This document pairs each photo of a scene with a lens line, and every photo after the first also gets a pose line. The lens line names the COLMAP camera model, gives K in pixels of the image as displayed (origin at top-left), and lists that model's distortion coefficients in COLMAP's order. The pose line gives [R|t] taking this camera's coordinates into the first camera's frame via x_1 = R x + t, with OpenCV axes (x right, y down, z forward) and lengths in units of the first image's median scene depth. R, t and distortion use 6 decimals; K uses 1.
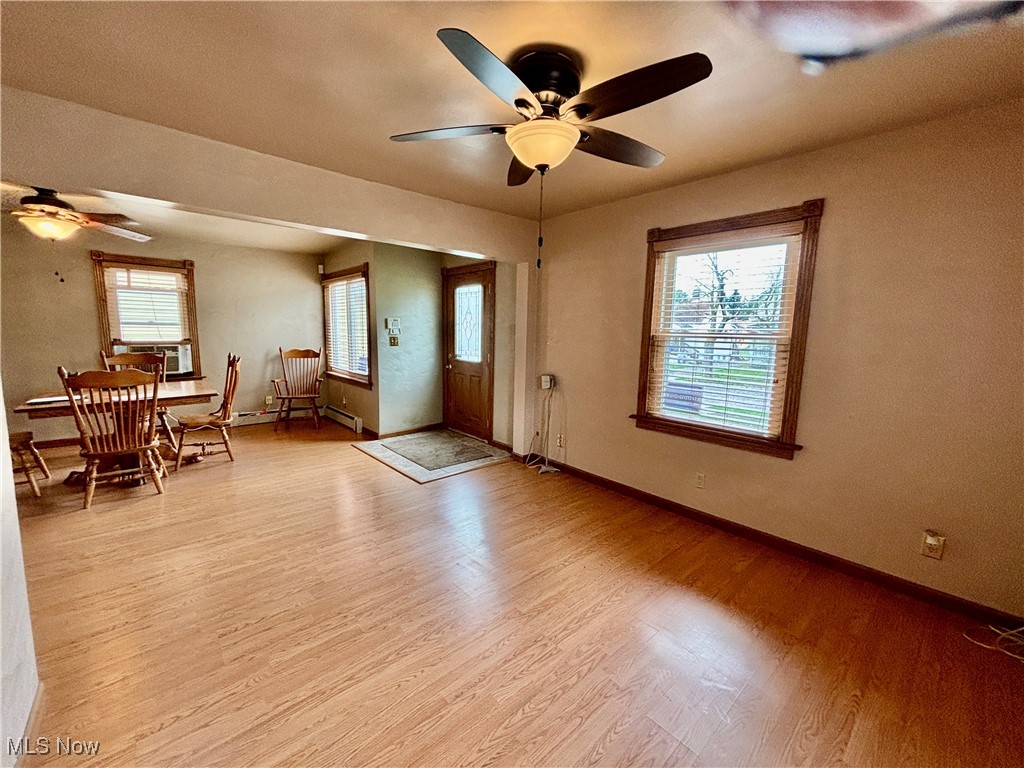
lens RADIAL K [[412.2, 0, 509.3], [0, 412.2, 383.2], [0, 0, 1]] dist [0.003030, 0.000365]
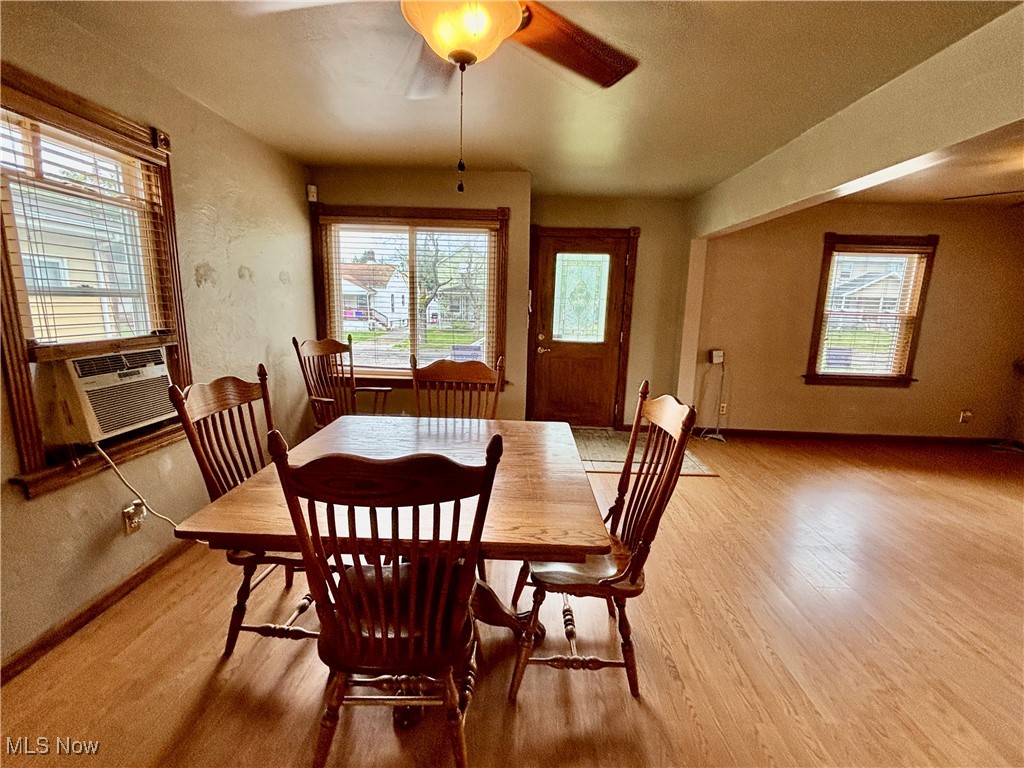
lens RADIAL K [[441.3, 0, 512.0], [0, 441.3, 384.0], [0, 0, 1]] dist [-0.008162, 0.000078]
pose [[0.684731, -0.131047, 0.716918, -0.989283], [0.078726, 0.991245, 0.106000, -0.085567], [-0.724532, -0.016141, 0.689052, 0.529845]]
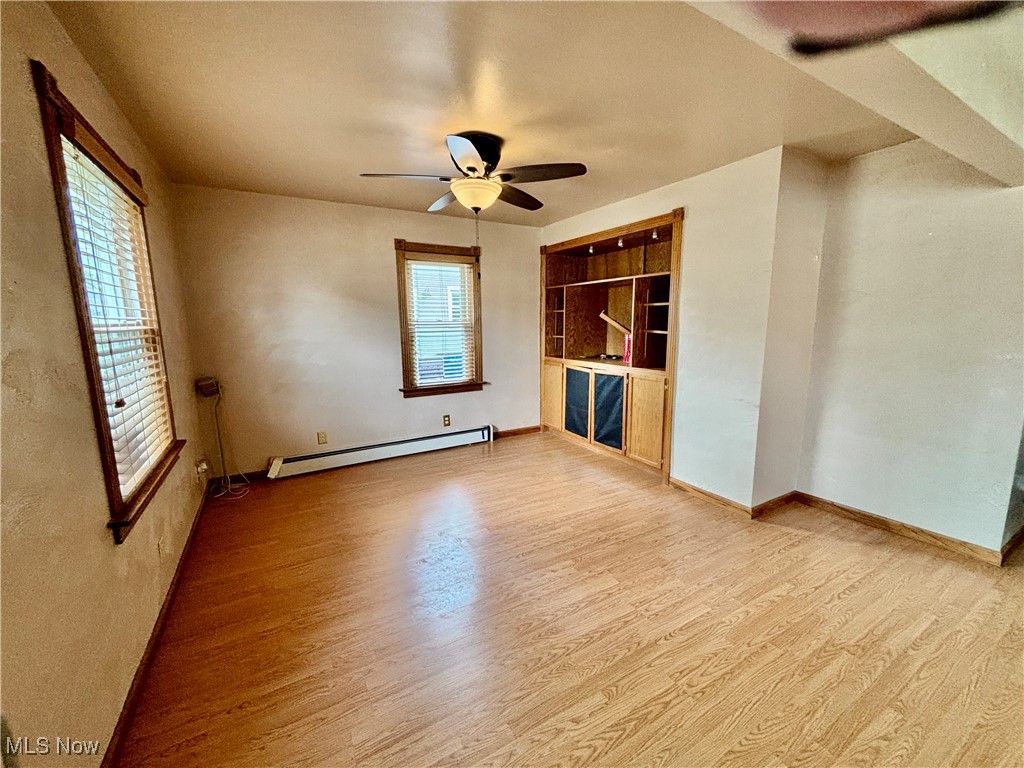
lens RADIAL K [[412.2, 0, 509.3], [0, 412.2, 383.2], [0, 0, 1]] dist [0.003030, 0.000365]
pose [[-0.981252, -0.035864, 0.189362, -0.127985], [0.019378, 0.959194, 0.282083, -0.130425], [-0.191751, 0.280464, -0.940516, 0.957148]]
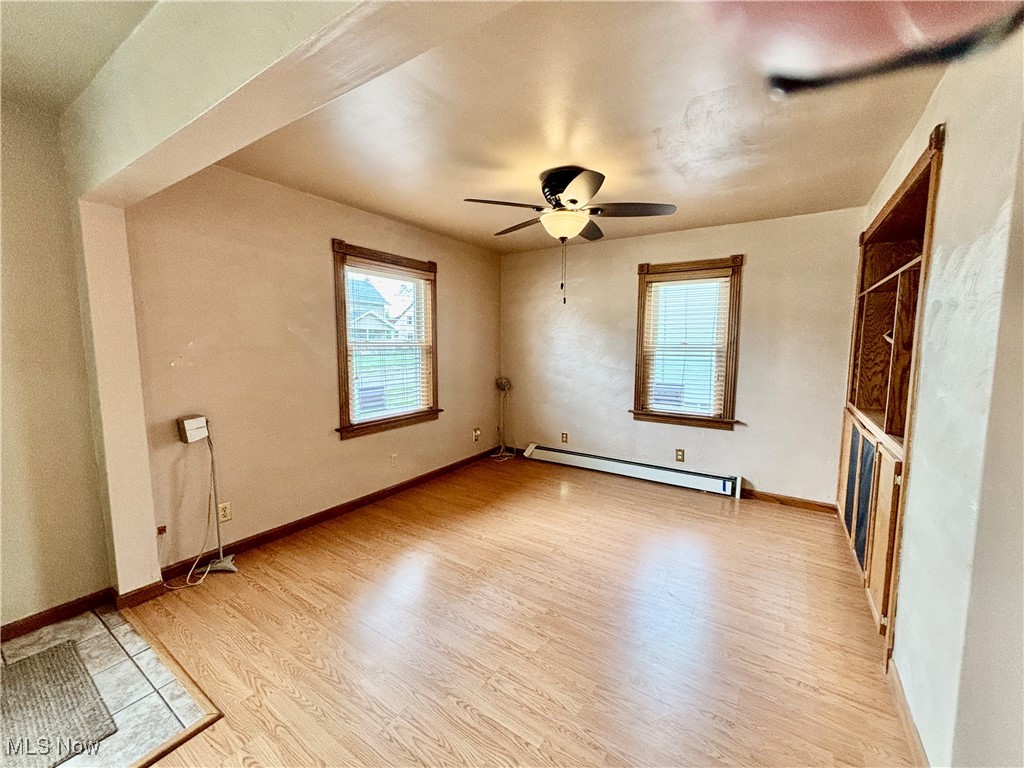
lens RADIAL K [[412.2, 0, 509.3], [0, 412.2, 383.2], [0, 0, 1]] dist [0.003030, 0.000365]
pose [[-0.265822, -0.114391, 0.957211, -0.529253], [0.114444, 0.982169, 0.149155, -0.093396], [-0.957205, 0.149196, -0.247990, 0.626484]]
